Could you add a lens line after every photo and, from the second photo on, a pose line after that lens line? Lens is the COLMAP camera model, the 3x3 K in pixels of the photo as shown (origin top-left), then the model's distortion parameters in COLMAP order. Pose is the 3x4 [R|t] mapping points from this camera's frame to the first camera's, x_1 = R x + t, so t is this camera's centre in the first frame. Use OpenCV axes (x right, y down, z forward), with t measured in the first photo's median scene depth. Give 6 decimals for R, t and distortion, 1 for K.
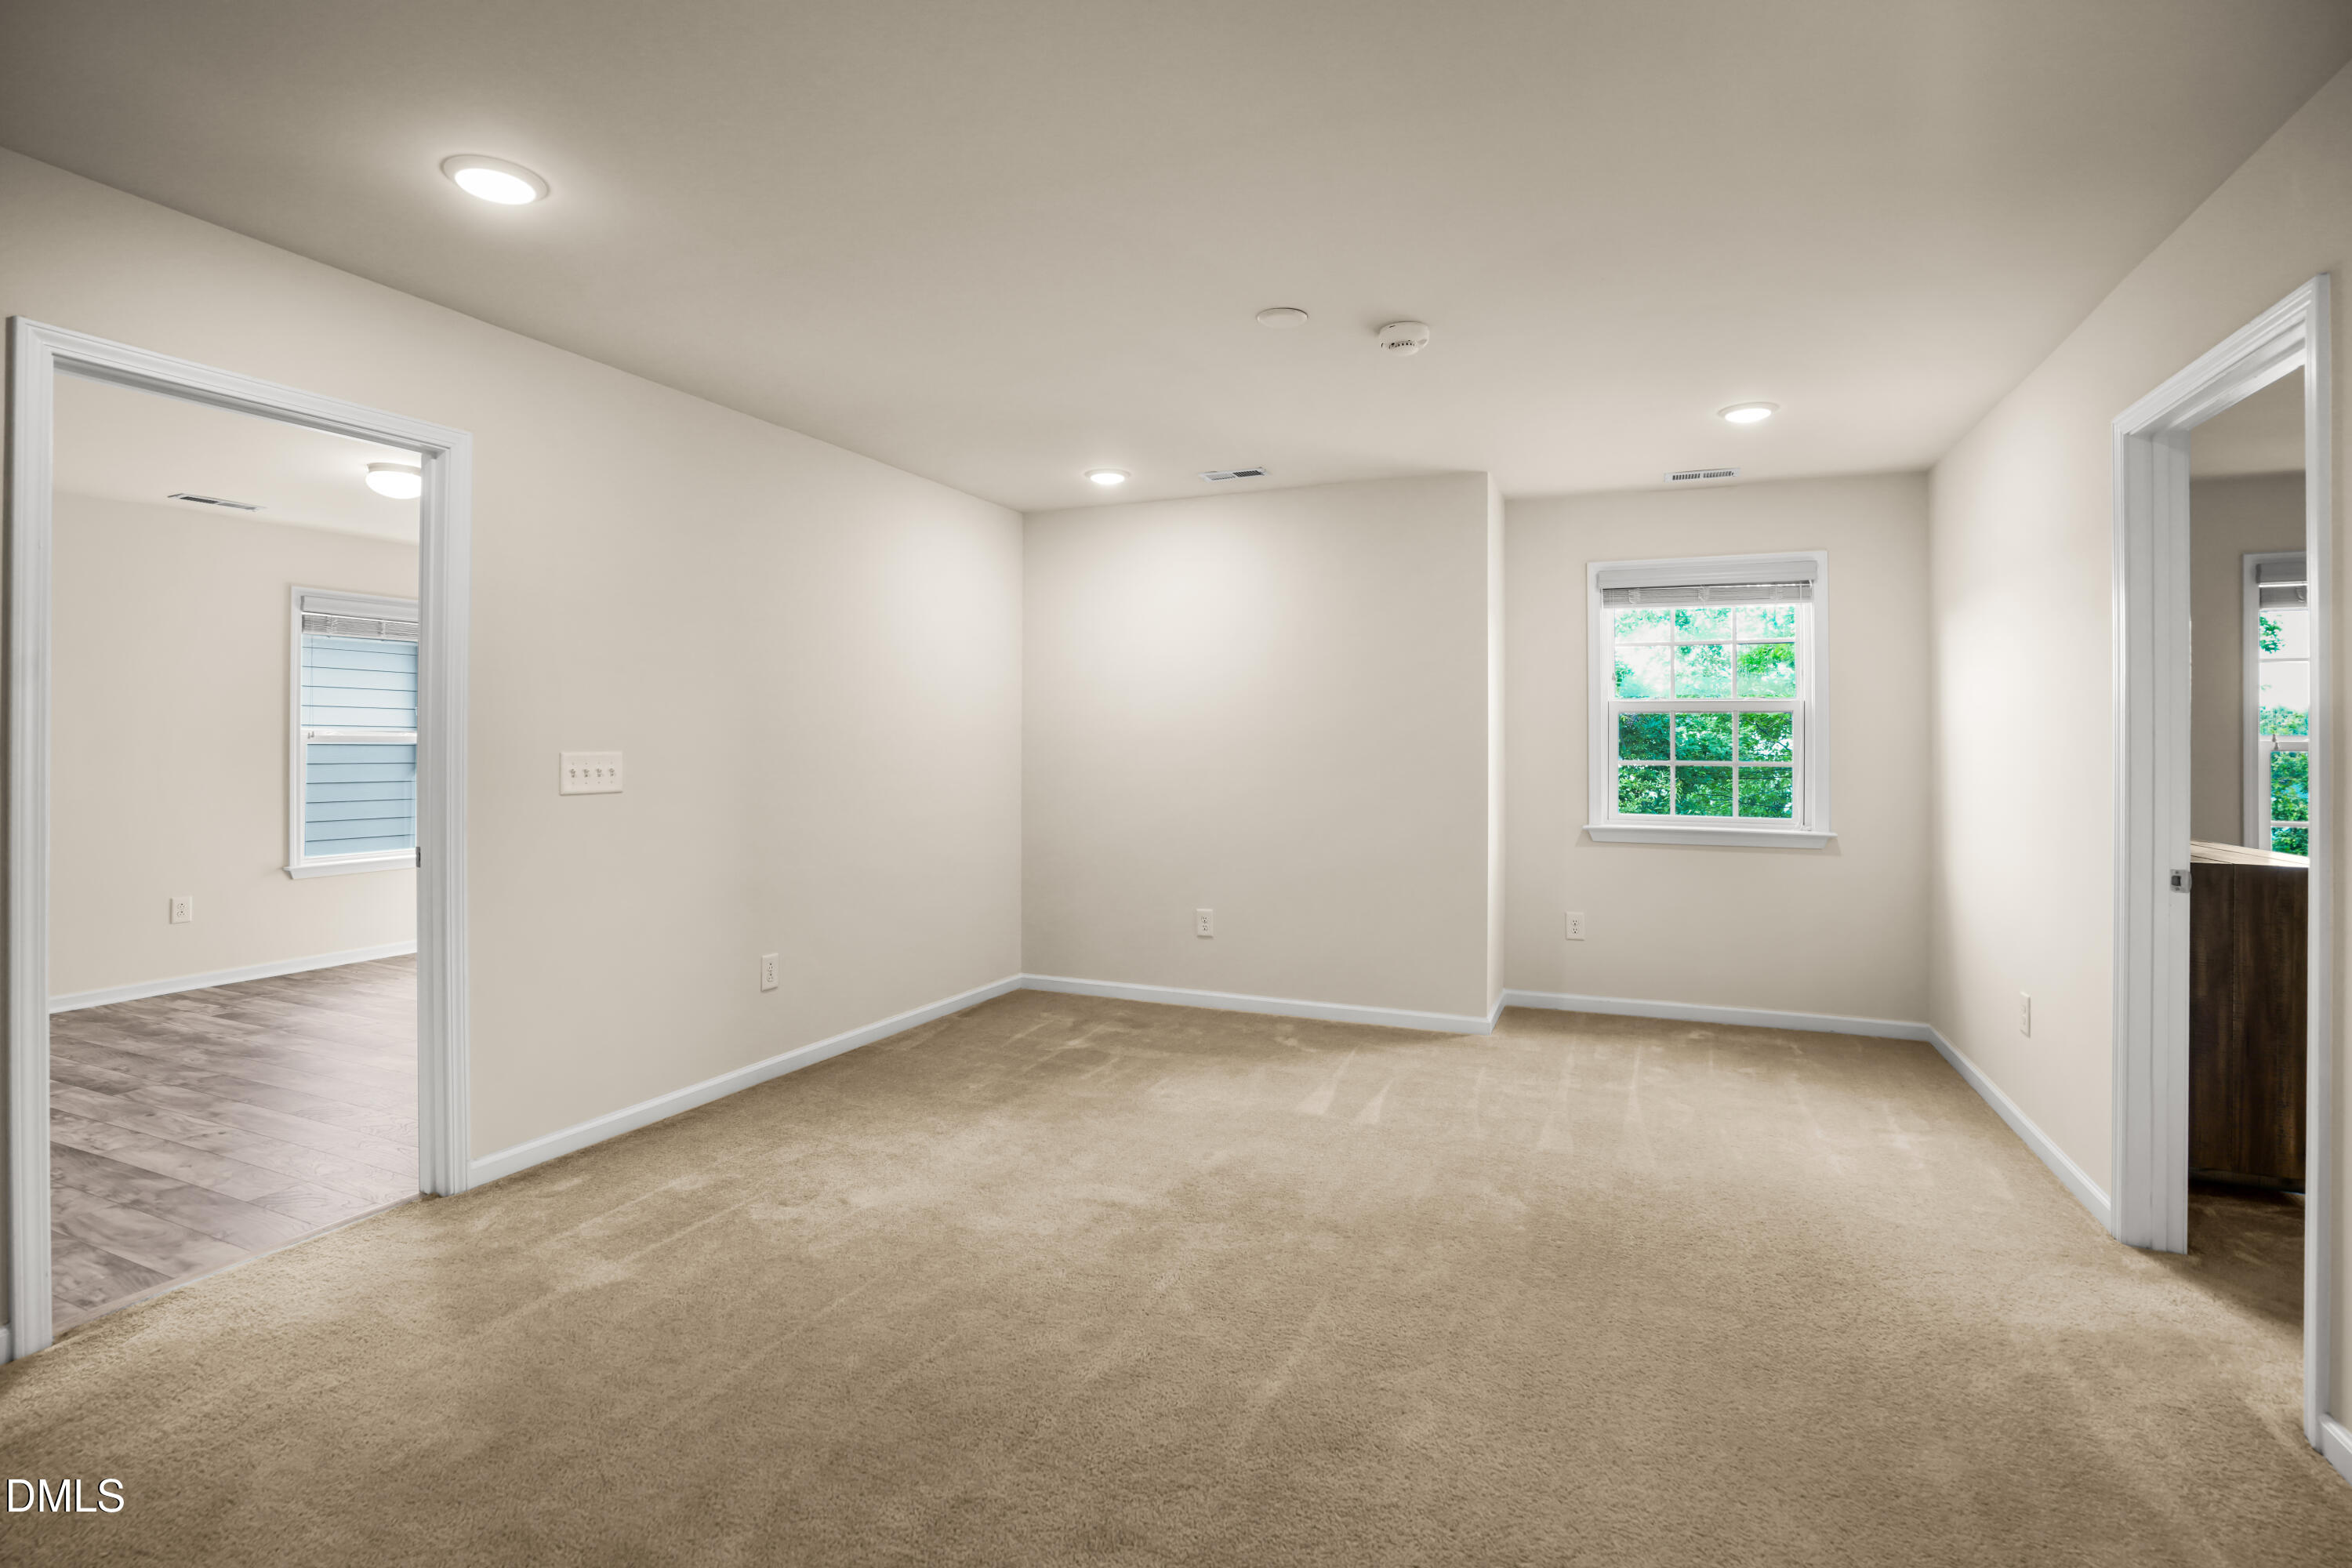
lens RADIAL K [[1091.1, 0, 1163.6], [0, 1091.1, 743.4], [0, 0, 1]] dist [-0.047937, 0.004548]
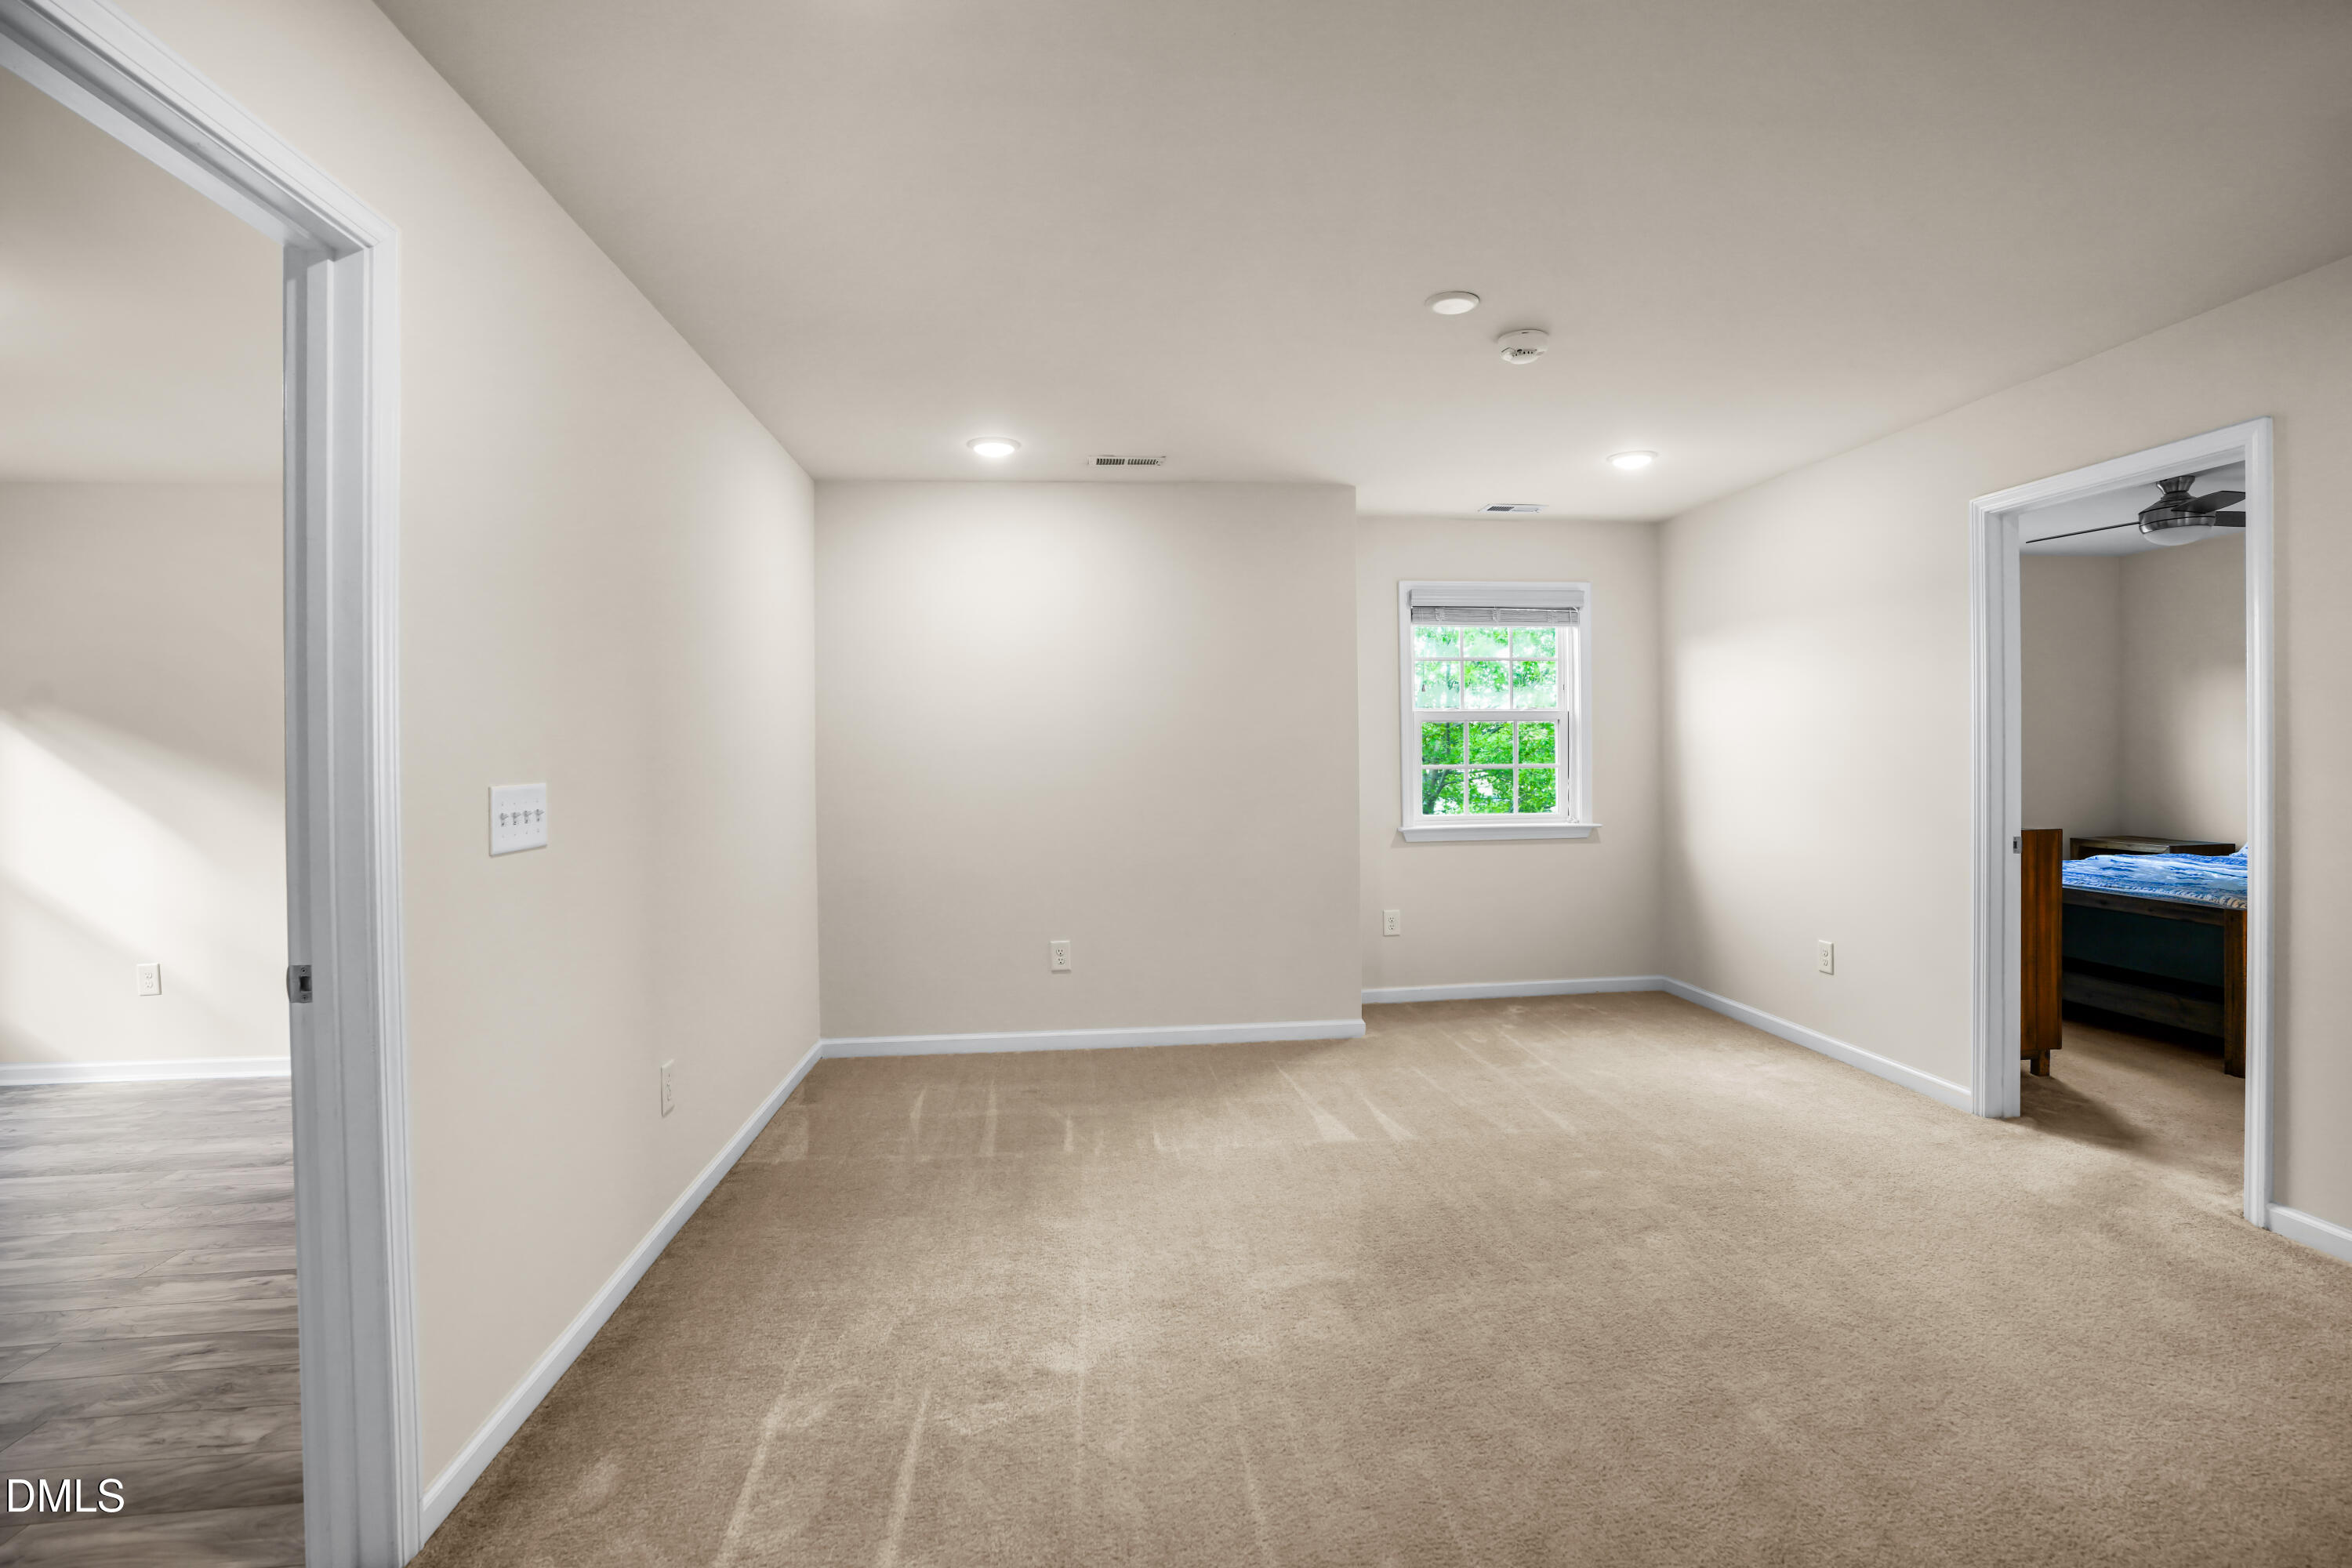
lens RADIAL K [[1091.1, 0, 1185.9], [0, 1091.1, 760.3], [0, 0, 1]] dist [-0.047937, 0.004548]
pose [[0.866732, -0.017756, 0.498458, -0.400857], [0.015307, 0.999842, 0.009001, -0.004314], [-0.498539, -0.000172, 0.866867, 0.211202]]
